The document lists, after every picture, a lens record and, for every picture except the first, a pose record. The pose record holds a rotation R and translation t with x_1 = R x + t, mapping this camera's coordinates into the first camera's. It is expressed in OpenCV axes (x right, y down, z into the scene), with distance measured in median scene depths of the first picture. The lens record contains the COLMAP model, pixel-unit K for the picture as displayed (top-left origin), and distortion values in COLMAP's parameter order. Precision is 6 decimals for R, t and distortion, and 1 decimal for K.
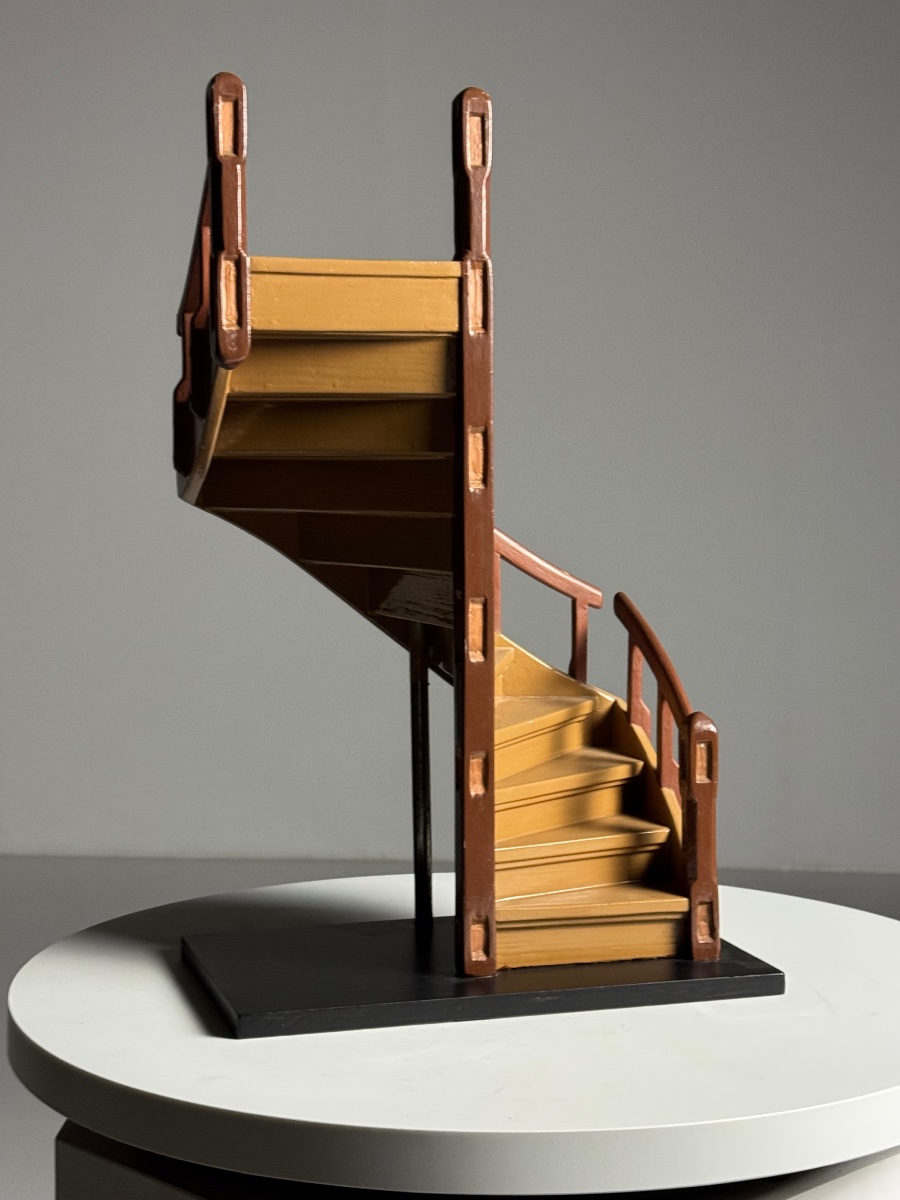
lens RADIAL K [[2046.4, 0, 460.1], [0, 2046.4, 601.9], [0, 0, 1]] dist [0.124668, 0.000000]
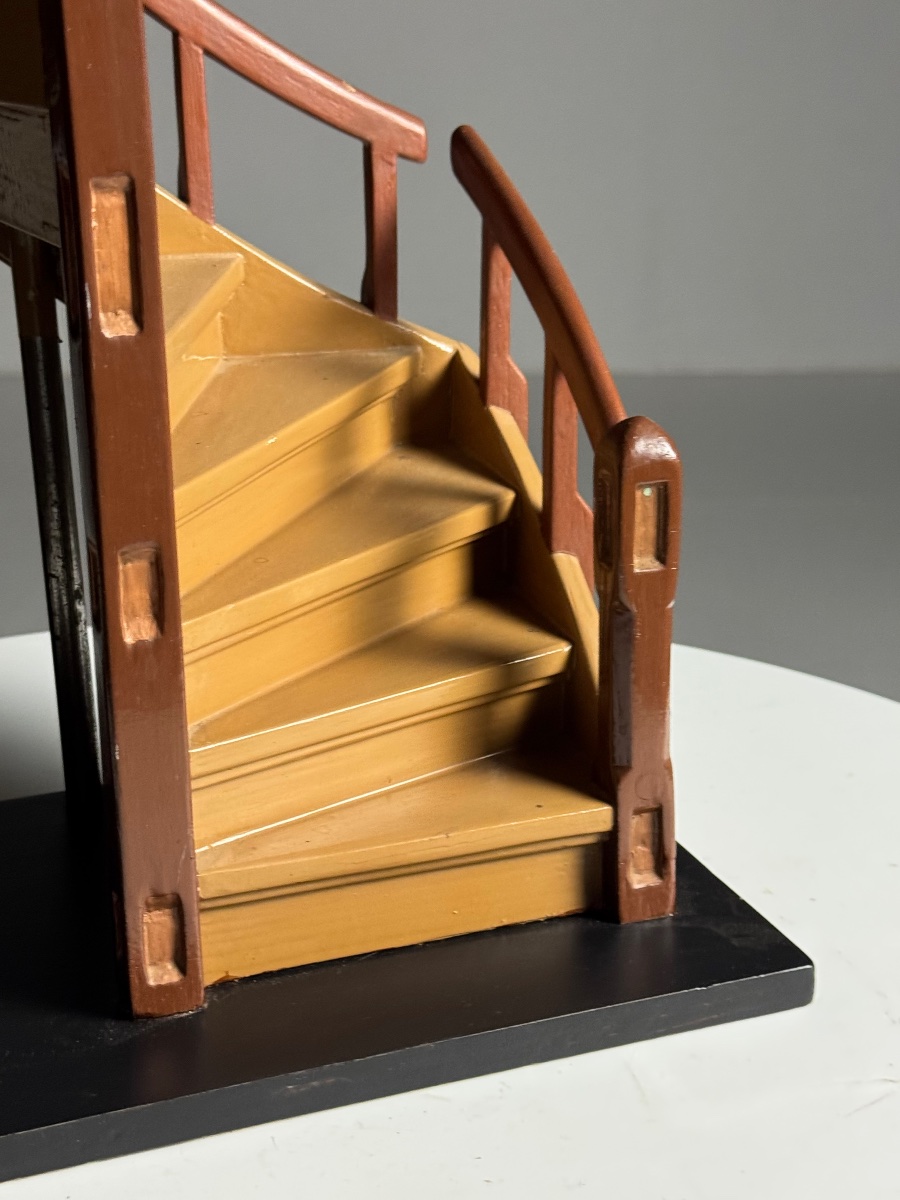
lens RADIAL K [[2046.4, 0, 422.7], [0, 2046.4, 615.1], [0, 0, 1]] dist [0.124668, 0.000000]
pose [[0.998217, -0.030875, 0.051079, 0.044412], [0.016262, 0.964119, 0.264970, -0.024513], [-0.057427, -0.263667, 0.962903, 0.557131]]
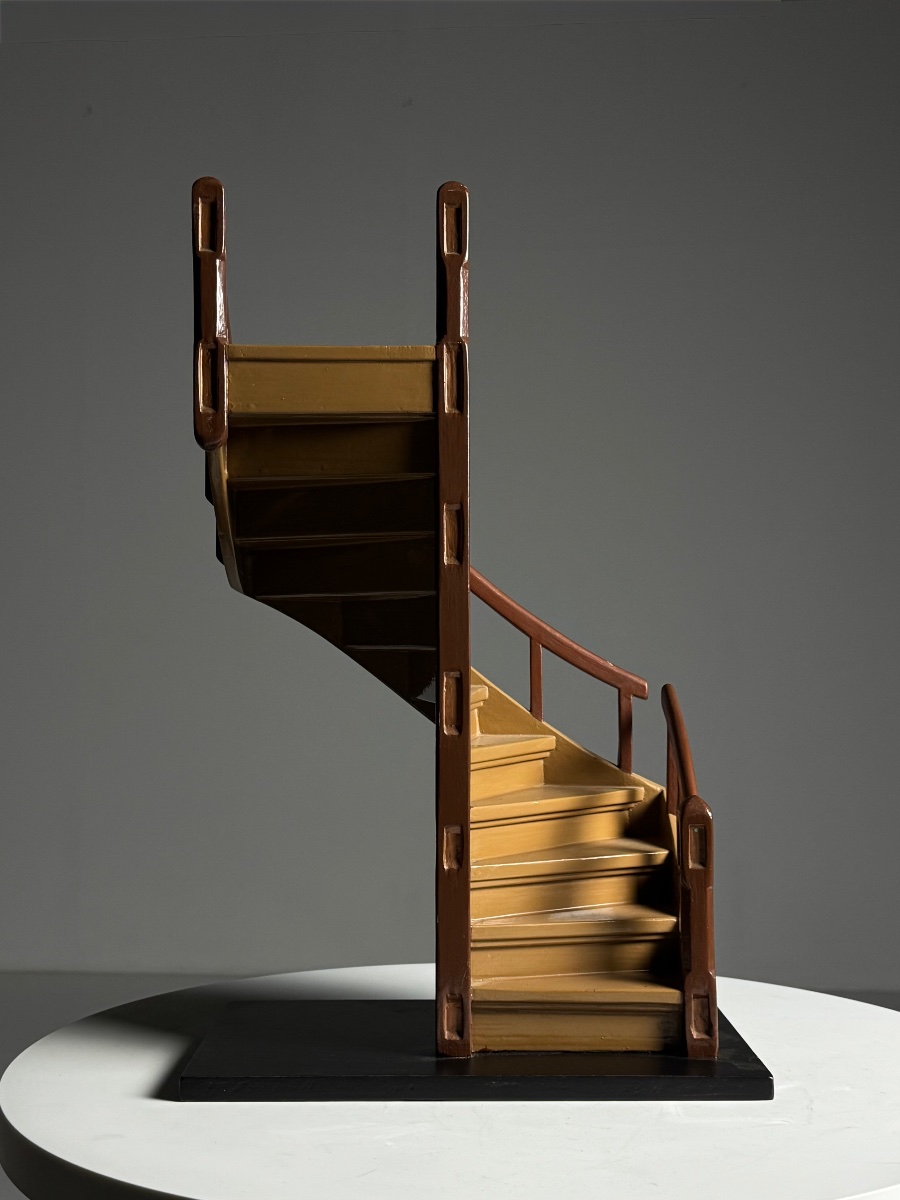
lens RADIAL K [[1651.9, 0, 490.9], [0, 1651.9, 612.2], [0, 0, 1]] dist [0.131614, 0.000000]
pose [[0.964021, -0.005473, -0.265768, 0.233282], [-0.020449, 0.995299, -0.094668, 0.043364], [0.265037, 0.096697, 0.959378, 0.208093]]
